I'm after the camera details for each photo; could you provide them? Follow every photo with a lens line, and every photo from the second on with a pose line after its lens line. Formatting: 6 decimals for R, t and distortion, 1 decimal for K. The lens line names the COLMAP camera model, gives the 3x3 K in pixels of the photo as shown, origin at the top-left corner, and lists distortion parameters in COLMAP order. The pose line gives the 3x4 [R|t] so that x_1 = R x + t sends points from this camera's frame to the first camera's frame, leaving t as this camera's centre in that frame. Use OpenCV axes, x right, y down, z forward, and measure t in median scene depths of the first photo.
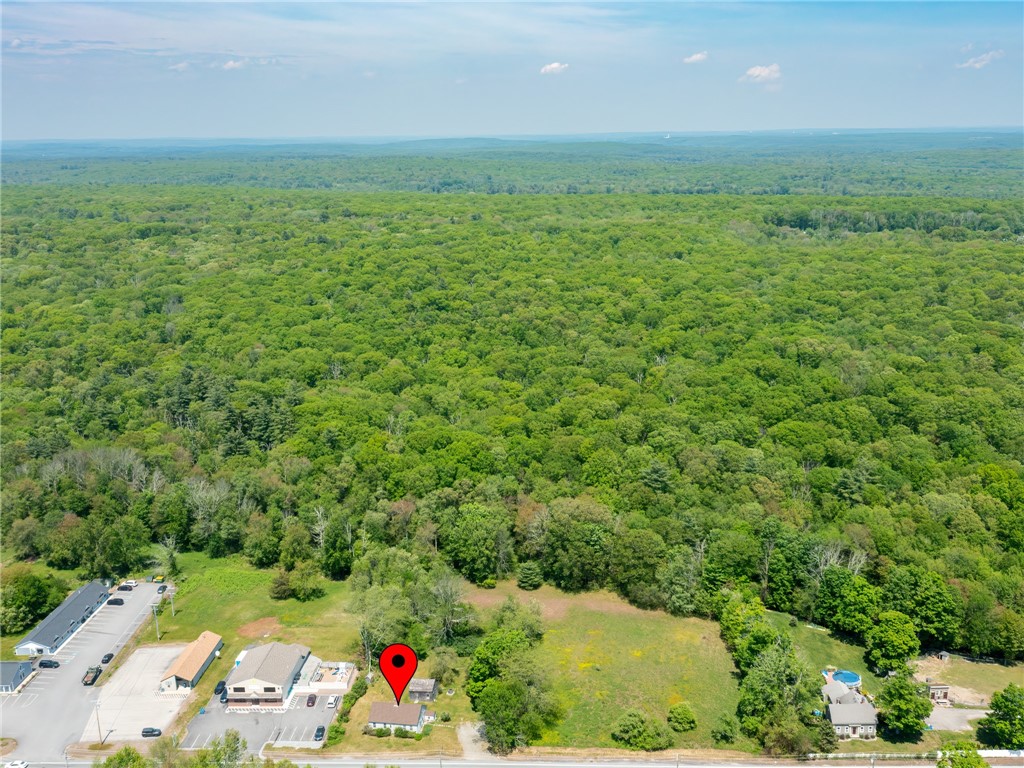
lens RADIAL K [[1001.7, 0, 555.8], [0, 1001.7, 405.2], [0, 0, 1]] dist [0.004393, -0.012268]
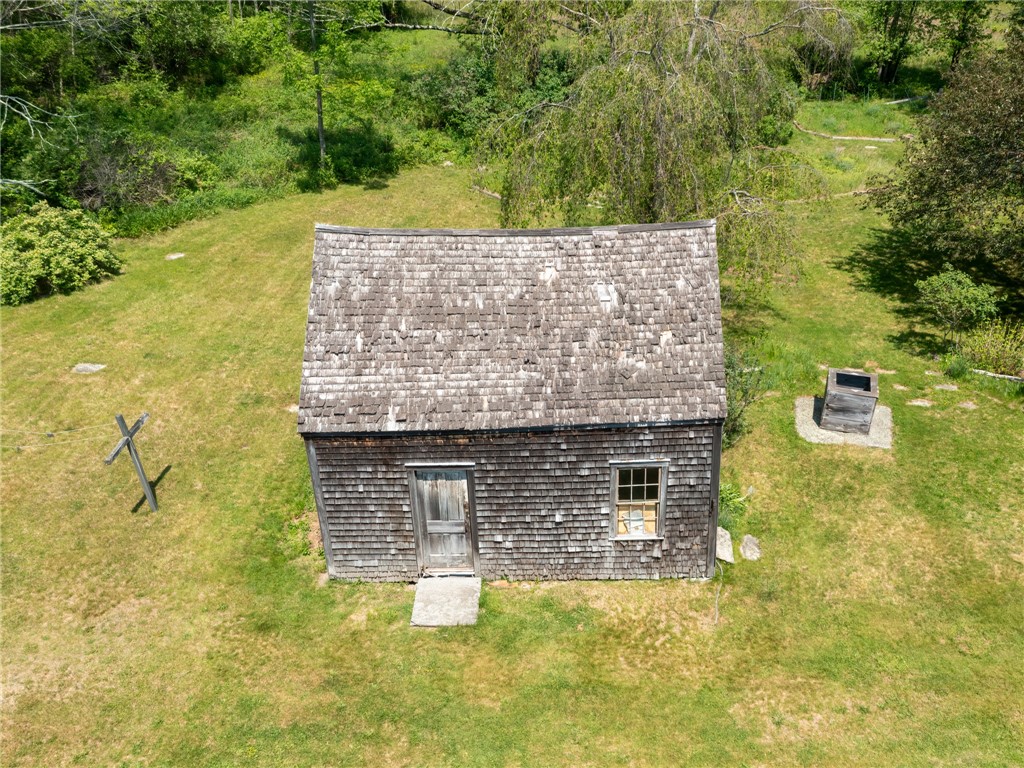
lens RADIAL K [[1001.7, 0, 555.8], [0, 1001.7, 405.2], [0, 0, 1]] dist [0.004393, -0.012268]
pose [[0.987358, -0.066676, 0.143801, -0.118353], [0.027212, 0.965057, 0.260624, 0.226339], [-0.156153, -0.253416, 0.954671, 0.794341]]
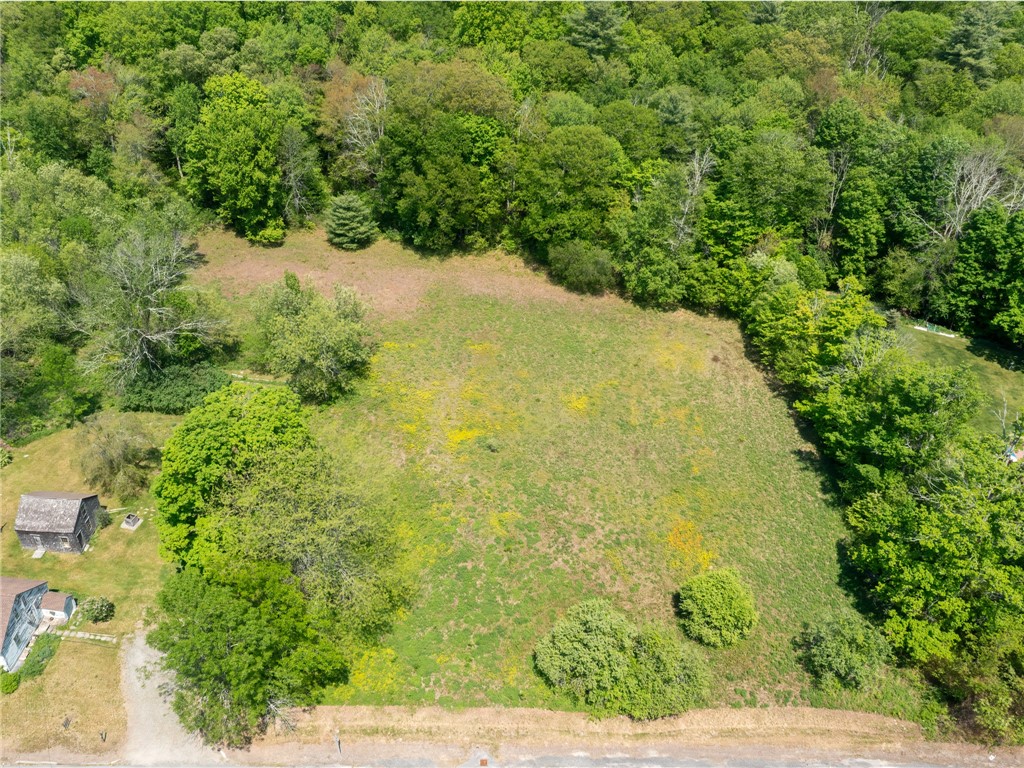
lens RADIAL K [[945.5, 0, 466.7], [0, 945.5, 354.3], [0, 0, 1]] dist [0.009266, -0.007416]
pose [[0.998992, -0.008087, 0.044146, 0.012044], [-0.006719, 0.945598, 0.325267, 0.082434], [-0.044375, -0.325236, 0.944591, 0.558525]]
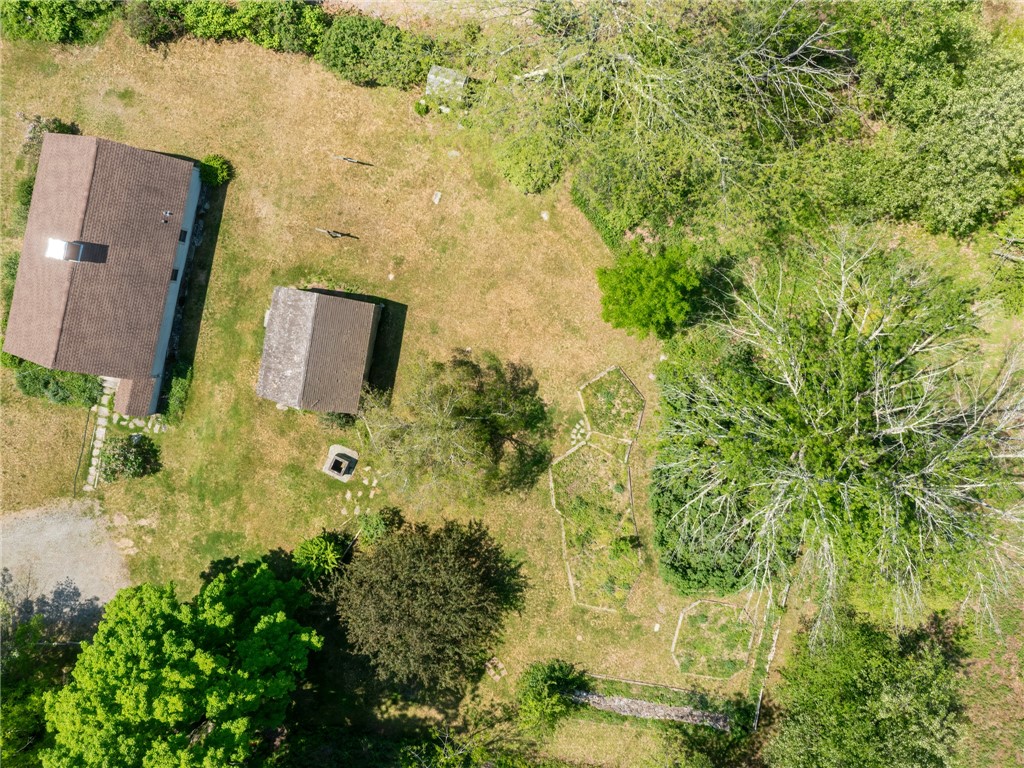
lens RADIAL K [[945.5, 0, 466.7], [0, 945.5, 354.3], [0, 0, 1]] dist [0.009266, -0.007416]
pose [[-0.032515, 0.998689, 0.039532, -0.118945], [-0.243475, -0.046276, 0.968803, 0.063167], [0.969362, 0.021875, 0.244661, 0.833066]]
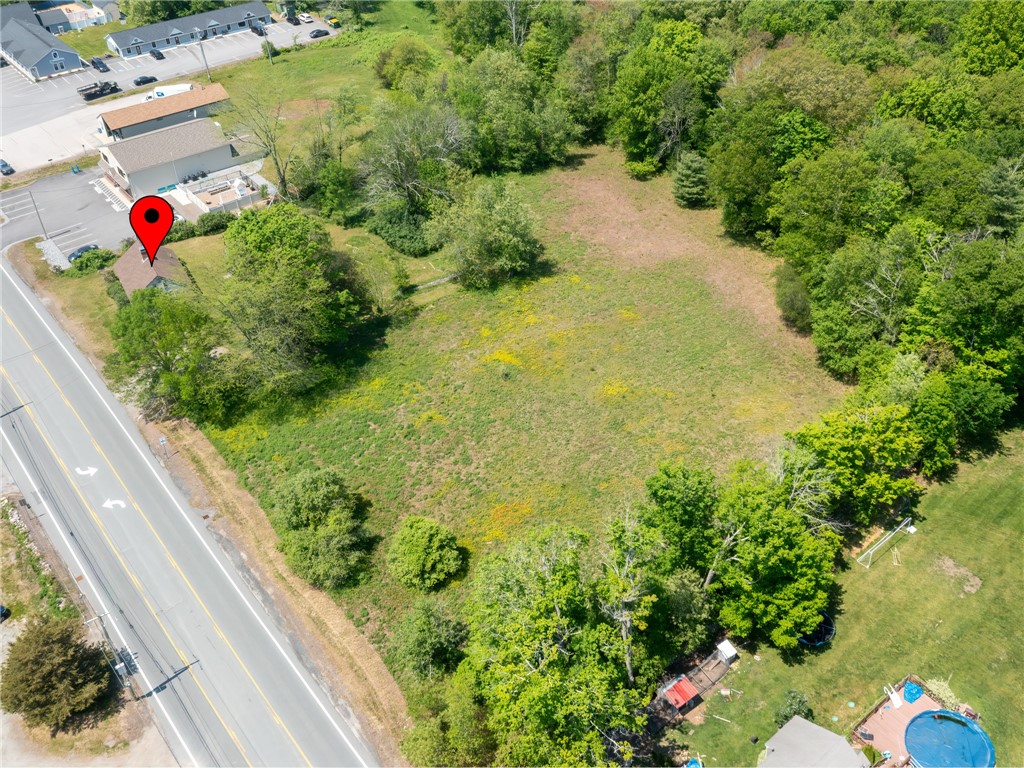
lens RADIAL K [[979.5, 0, 579.6], [0, 979.5, 383.8], [0, 0, 1]] dist [0.007018, 0.006612]
pose [[0.661189, 0.454411, -0.596941, 0.303702], [-0.192263, 0.871751, 0.450650, 0.047142], [0.725164, -0.183195, 0.663759, 0.639932]]
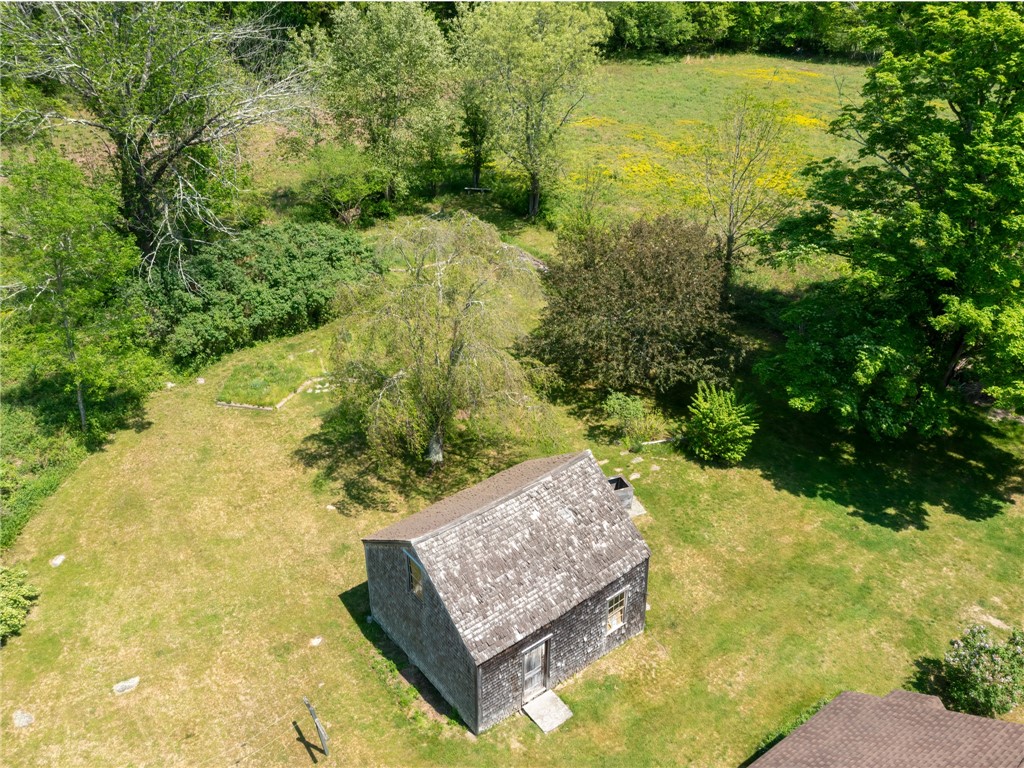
lens RADIAL K [[931.0, 0, 503.5], [0, 931.0, 384.4], [0, 0, 1]] dist [0.005109, -0.006775]
pose [[0.692733, -0.367873, 0.620315, -0.160869], [0.183766, 0.921768, 0.341428, 0.192986], [-0.697389, -0.122526, 0.706142, 0.788895]]
